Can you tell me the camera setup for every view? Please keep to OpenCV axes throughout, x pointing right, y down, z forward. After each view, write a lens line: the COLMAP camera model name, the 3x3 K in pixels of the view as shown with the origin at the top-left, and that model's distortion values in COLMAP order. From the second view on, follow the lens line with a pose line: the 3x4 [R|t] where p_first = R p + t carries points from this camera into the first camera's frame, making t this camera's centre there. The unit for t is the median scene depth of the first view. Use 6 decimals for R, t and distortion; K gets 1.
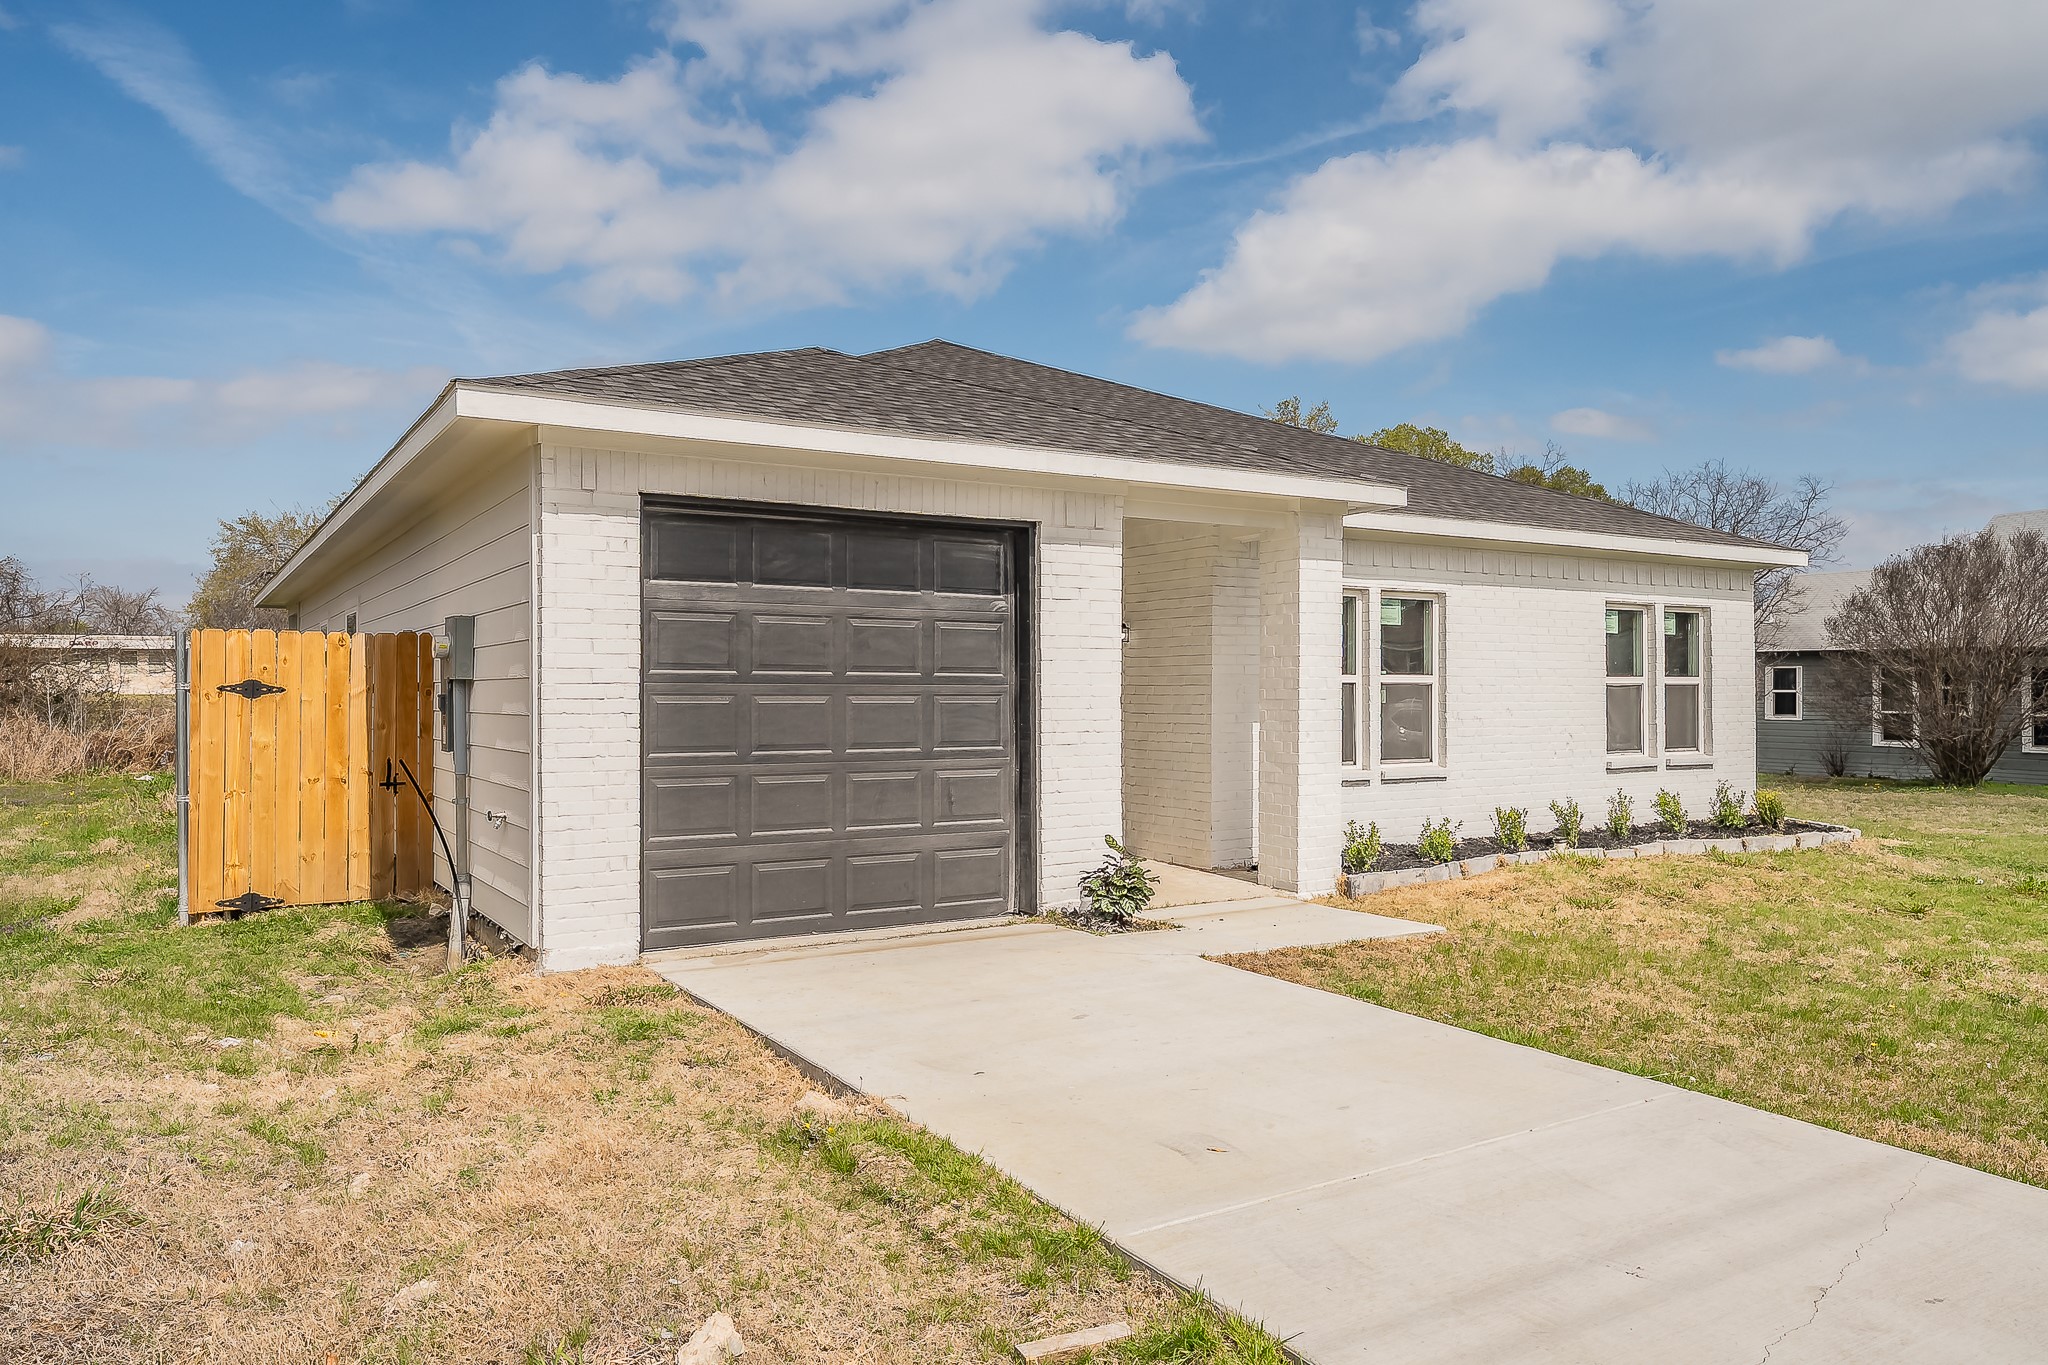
lens RADIAL K [[1382.6, 0, 1022.1], [0, 1382.6, 679.4], [0, 0, 1]] dist [-0.000729, 0.000153]
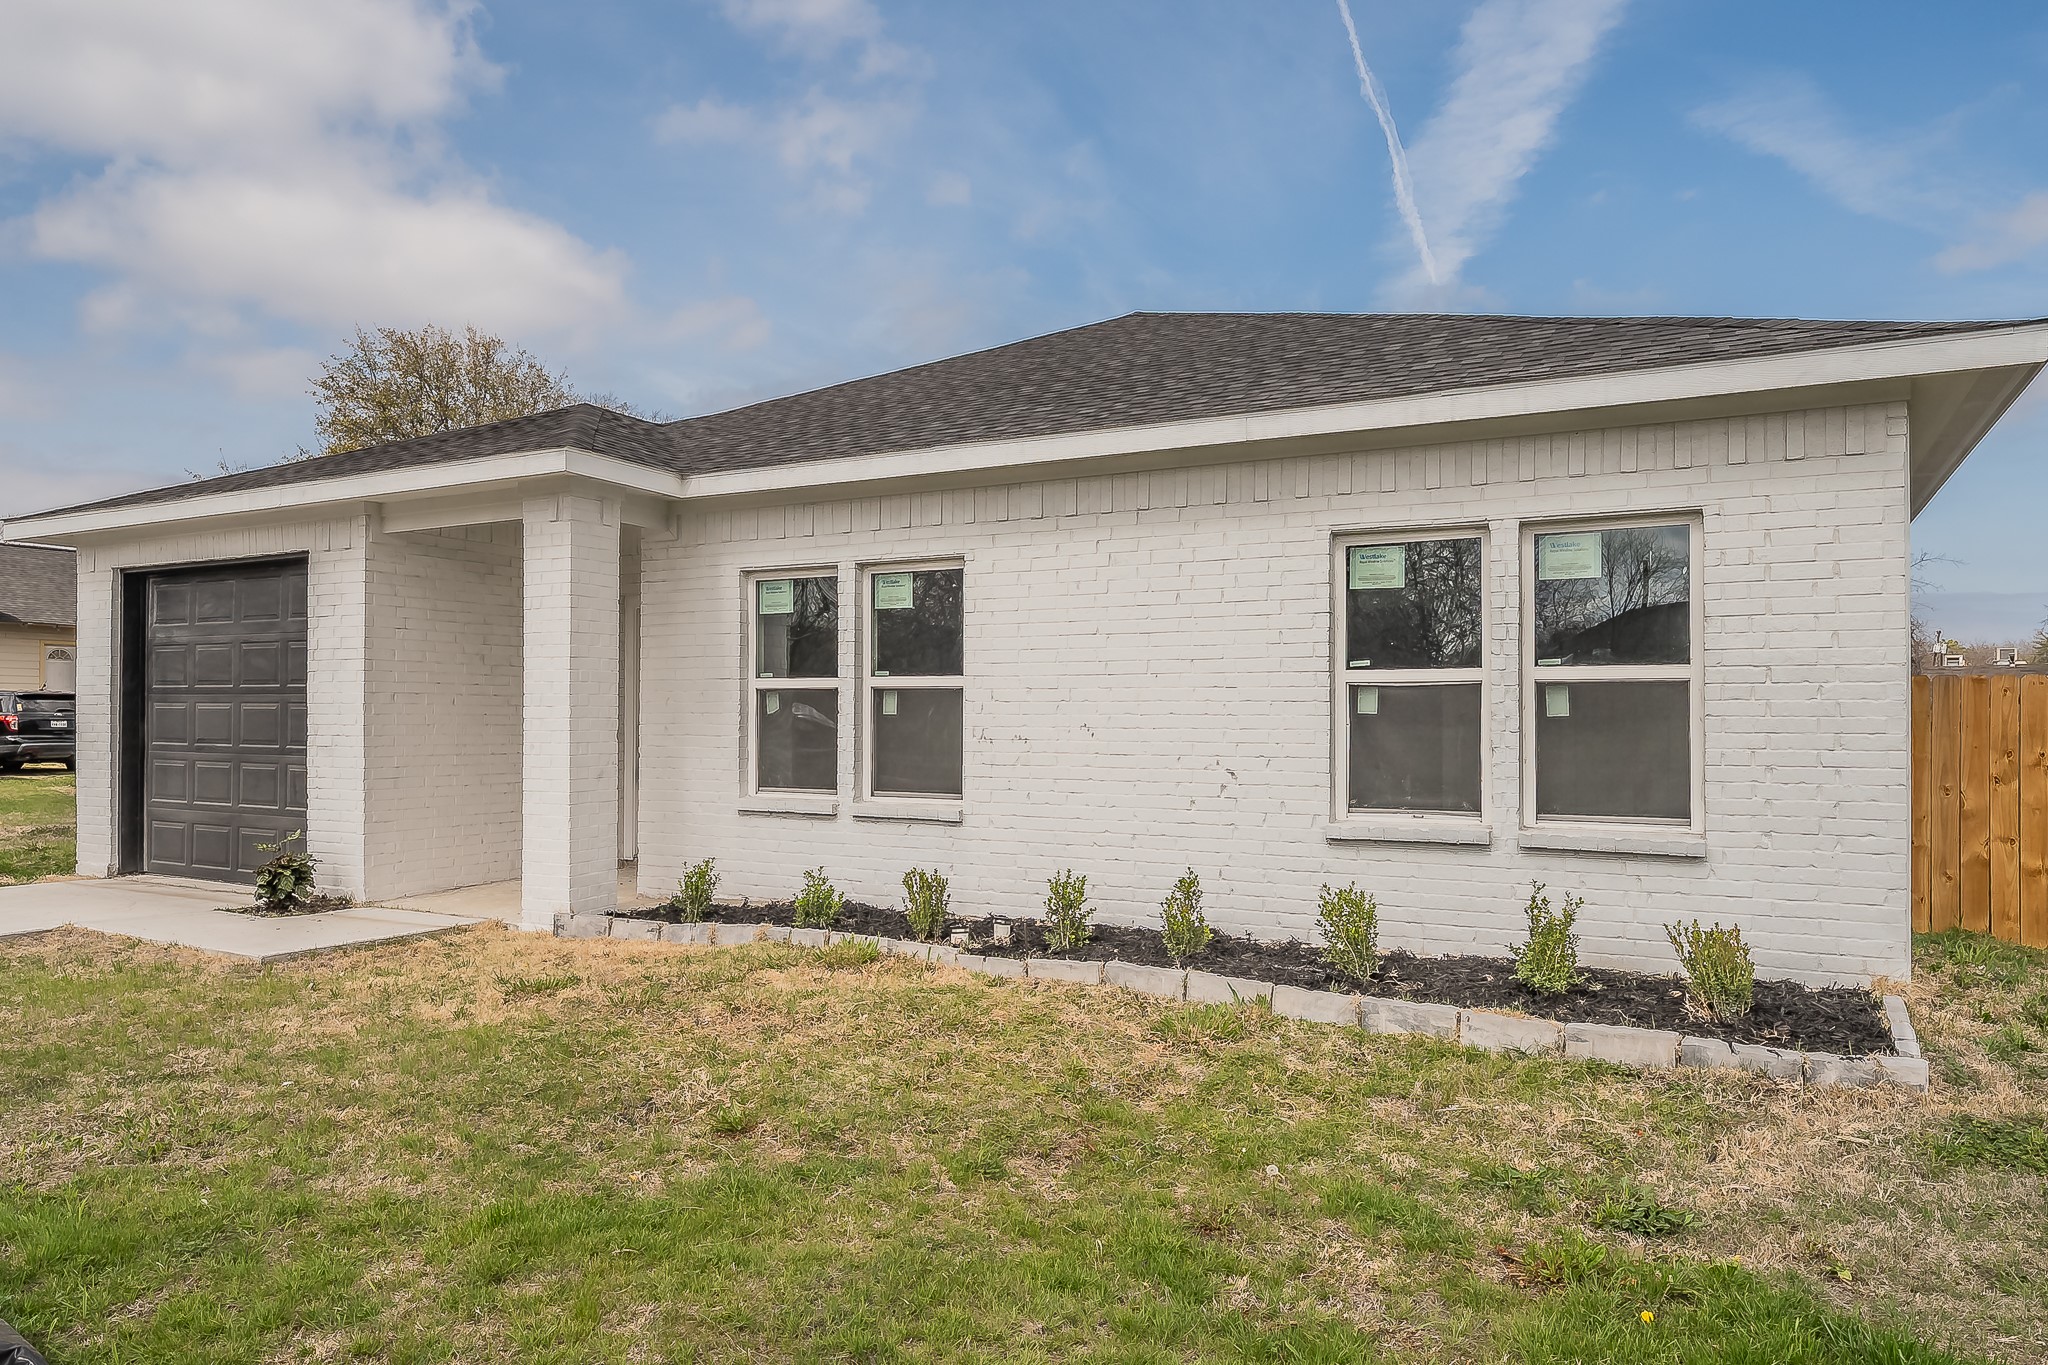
lens RADIAL K [[1371.7, 0, 1022.7], [0, 1371.7, 696.0], [0, 0, 1]] dist [0.002523, 0.000356]
pose [[0.476529, -0.009922, -0.879103, 0.935917], [0.005528, 0.999950, -0.008289, 0.013732], [0.879141, -0.000909, 0.476560, 0.708075]]
